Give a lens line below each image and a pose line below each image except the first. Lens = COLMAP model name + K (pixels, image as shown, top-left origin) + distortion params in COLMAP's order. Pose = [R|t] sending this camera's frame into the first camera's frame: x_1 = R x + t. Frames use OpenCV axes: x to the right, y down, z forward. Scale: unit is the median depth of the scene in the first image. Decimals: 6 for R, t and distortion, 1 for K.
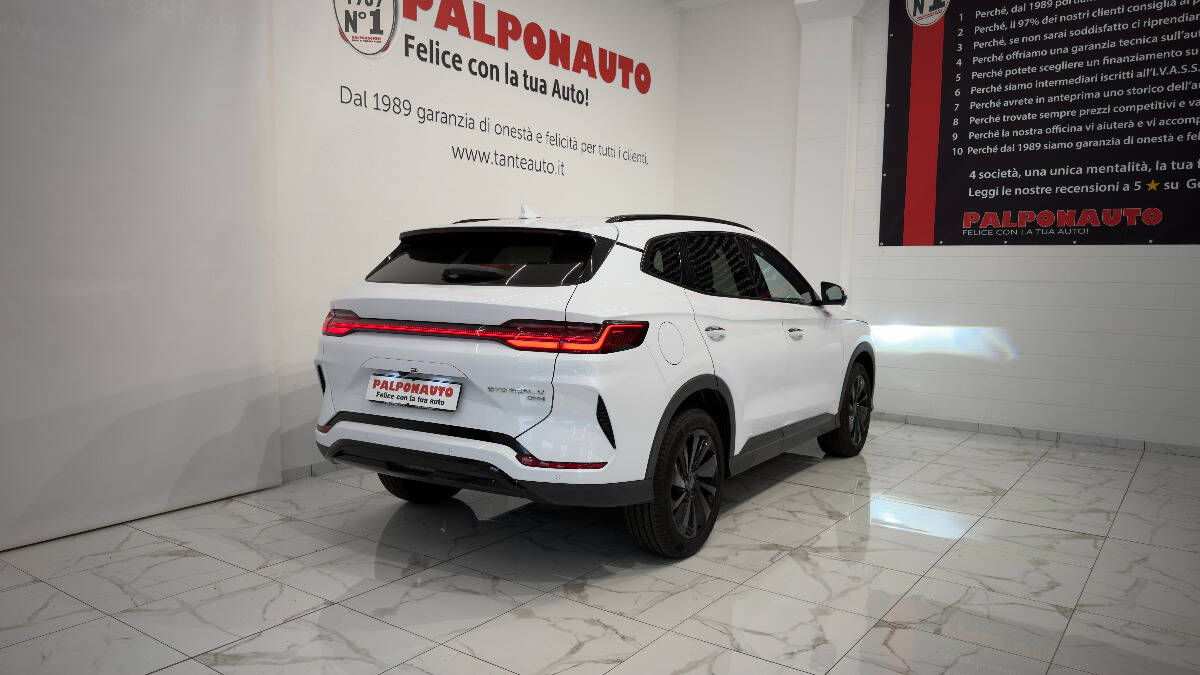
lens RADIAL K [[833.8, 0, 605.9], [0, 833.8, 337.6], [0, 0, 1]] dist [0.069475, -0.081125]
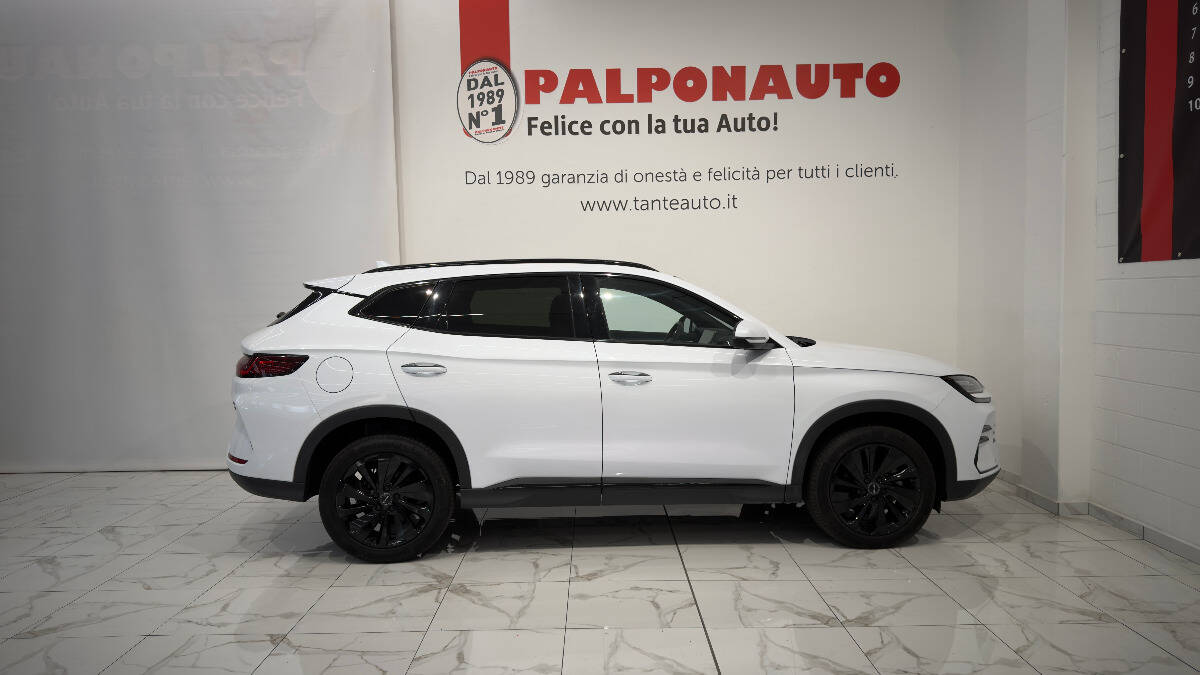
lens RADIAL K [[833.8, 0, 606.2], [0, 833.8, 353.6], [0, 0, 1]] dist [0.069475, -0.081125]
pose [[0.593504, 0.035792, -0.804035, 0.721845], [-0.045658, 0.998899, 0.010764, -0.031420], [0.803535, 0.030323, 0.594485, 0.332029]]
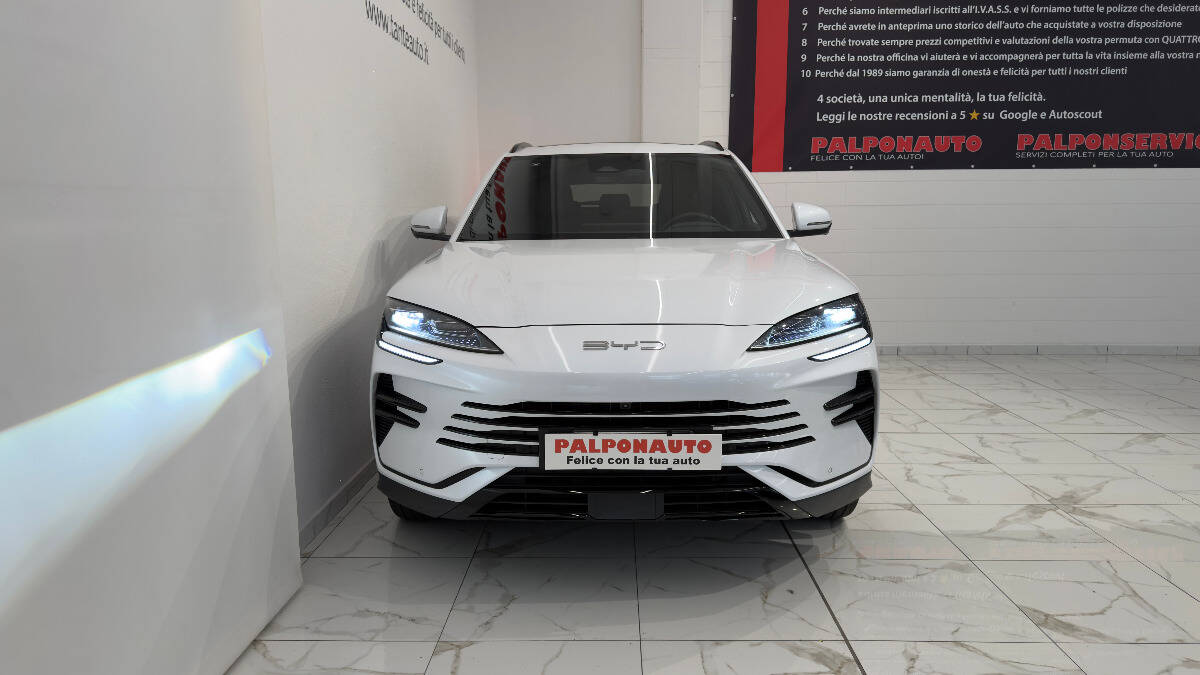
lens RADIAL K [[833.8, 0, 605.6], [0, 833.8, 338.4], [0, 0, 1]] dist [0.069475, -0.081125]
pose [[0.823566, -0.100069, 0.558323, -0.389465], [0.060179, 0.994174, 0.089419, -0.016585], [-0.564019, -0.040043, 0.824791, 0.339229]]
